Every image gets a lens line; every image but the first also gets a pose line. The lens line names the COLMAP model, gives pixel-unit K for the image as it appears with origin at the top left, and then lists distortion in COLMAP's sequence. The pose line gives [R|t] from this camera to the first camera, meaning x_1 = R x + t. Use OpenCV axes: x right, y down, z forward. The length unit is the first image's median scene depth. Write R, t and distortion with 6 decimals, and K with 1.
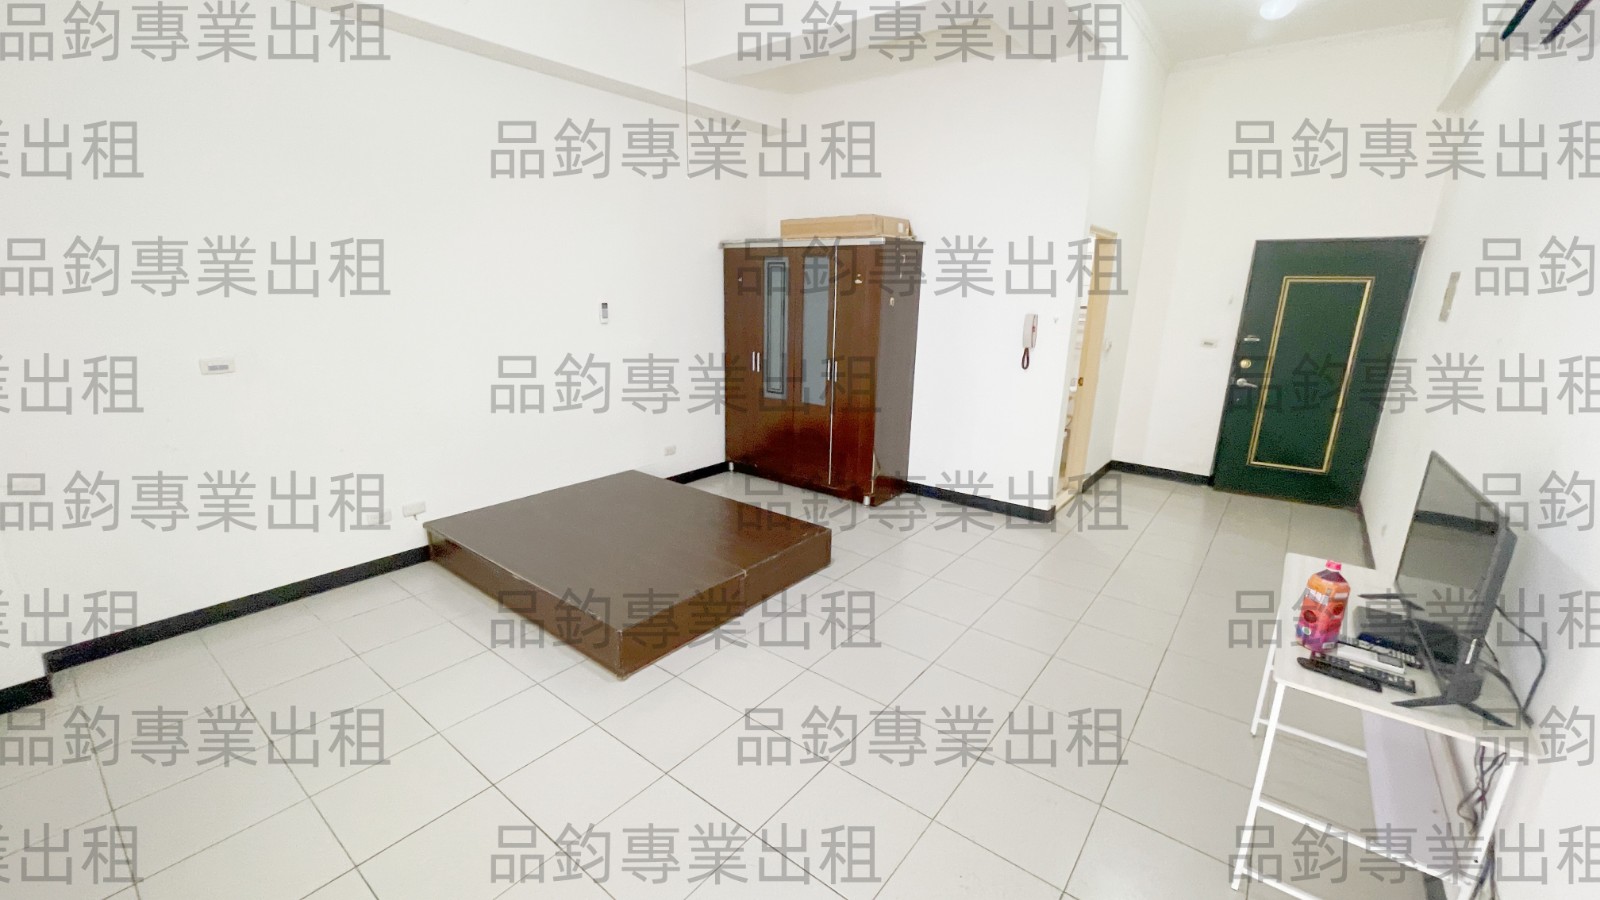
lens RADIAL K [[645.9, 0, 800.0], [0, 645.9, 450.0], [0, 0, 1]] dist [-0.000614, 0.000192]
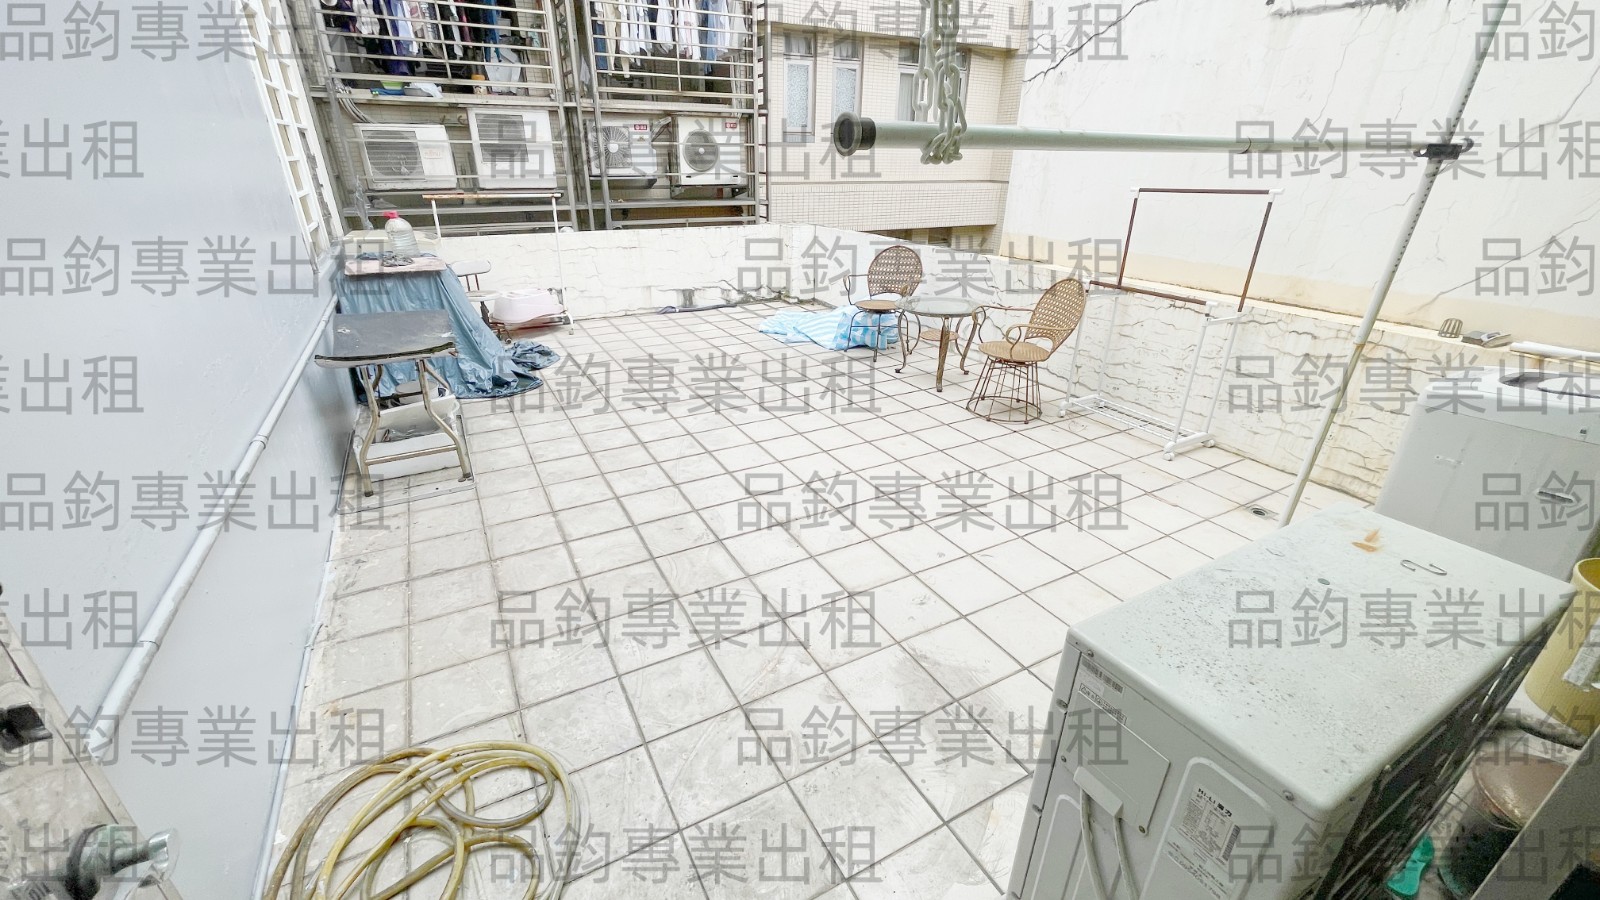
lens RADIAL K [[645.9, 0, 800.0], [0, 645.9, 450.0], [0, 0, 1]] dist [-0.000614, 0.000192]
pose [[1.000000, 0.000127, 0.000011, -0.000038], [-0.000127, 1.000000, -0.000013, 0.363902], [-0.000011, 0.000013, 1.000000, -0.000042]]
